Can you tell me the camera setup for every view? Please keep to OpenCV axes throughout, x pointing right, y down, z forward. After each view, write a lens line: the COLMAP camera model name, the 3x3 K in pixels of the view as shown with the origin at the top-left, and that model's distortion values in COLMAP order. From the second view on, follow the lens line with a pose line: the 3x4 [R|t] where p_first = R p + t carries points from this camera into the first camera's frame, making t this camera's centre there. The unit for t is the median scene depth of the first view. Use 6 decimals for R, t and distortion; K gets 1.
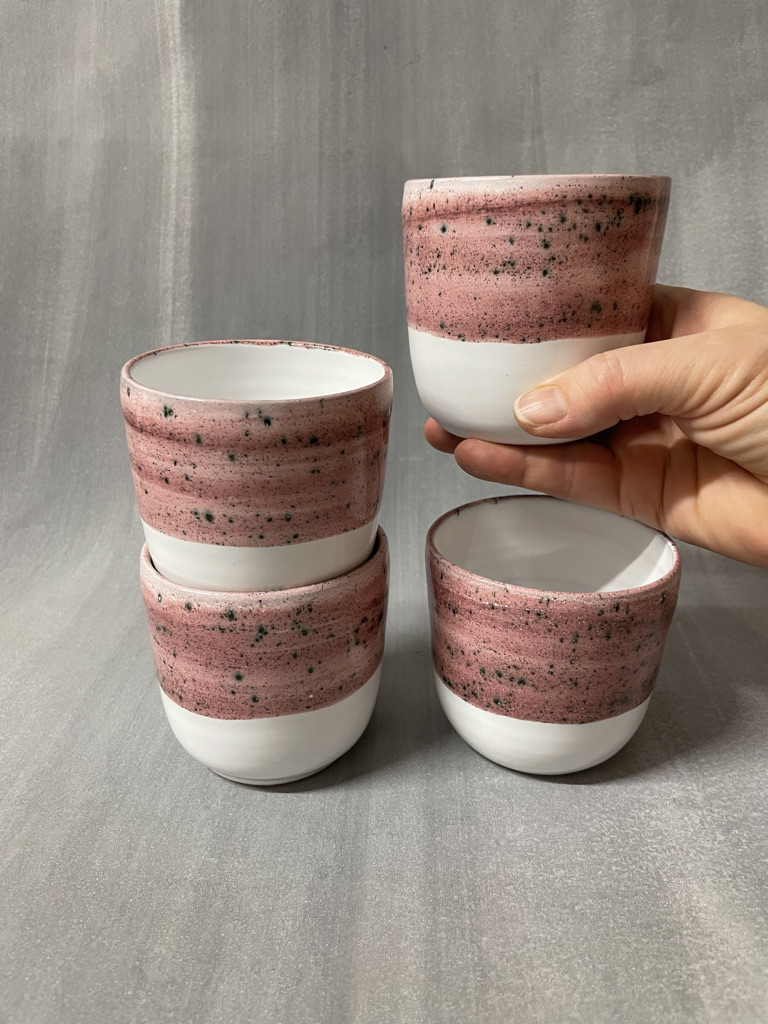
lens RADIAL K [[798.5, 0, 385.3], [0, 798.5, 501.3], [0, 0, 1]] dist [0.065690, -0.112098]
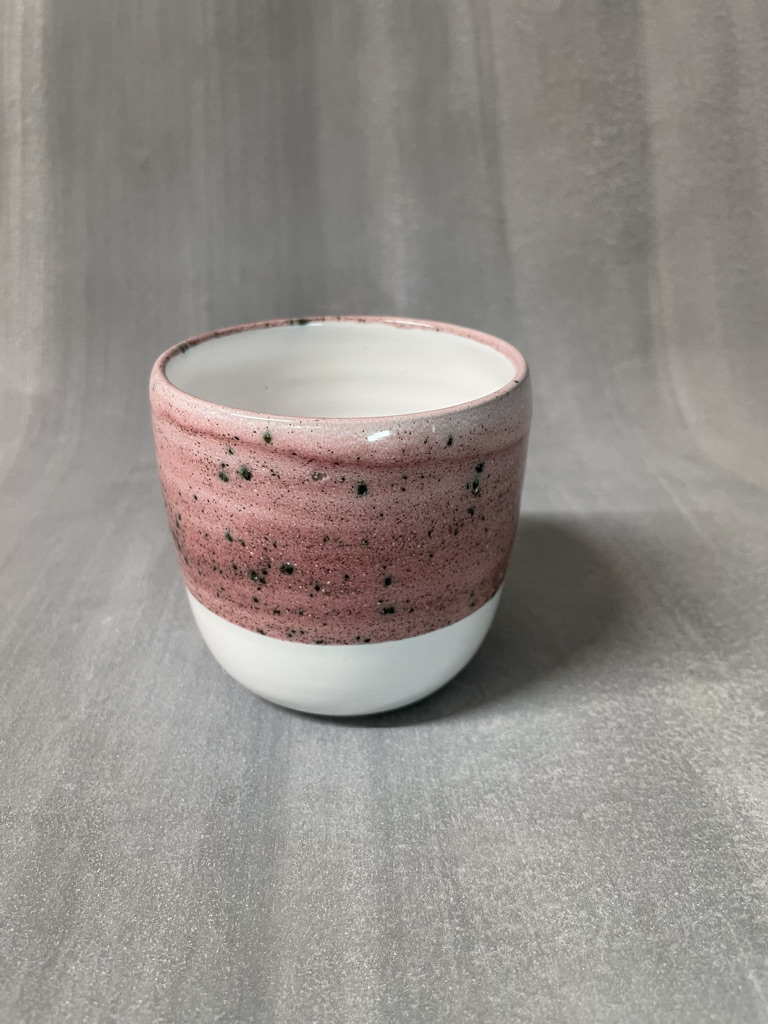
lens RADIAL K [[803.9, 0, 376.6], [0, 803.9, 496.9], [0, 0, 1]] dist [0.059502, -0.114583]
pose [[0.996029, -0.044659, 0.077019, 0.004835], [0.039034, 0.996564, 0.073045, 0.079065], [-0.080016, -0.069749, 0.994350, 0.155980]]
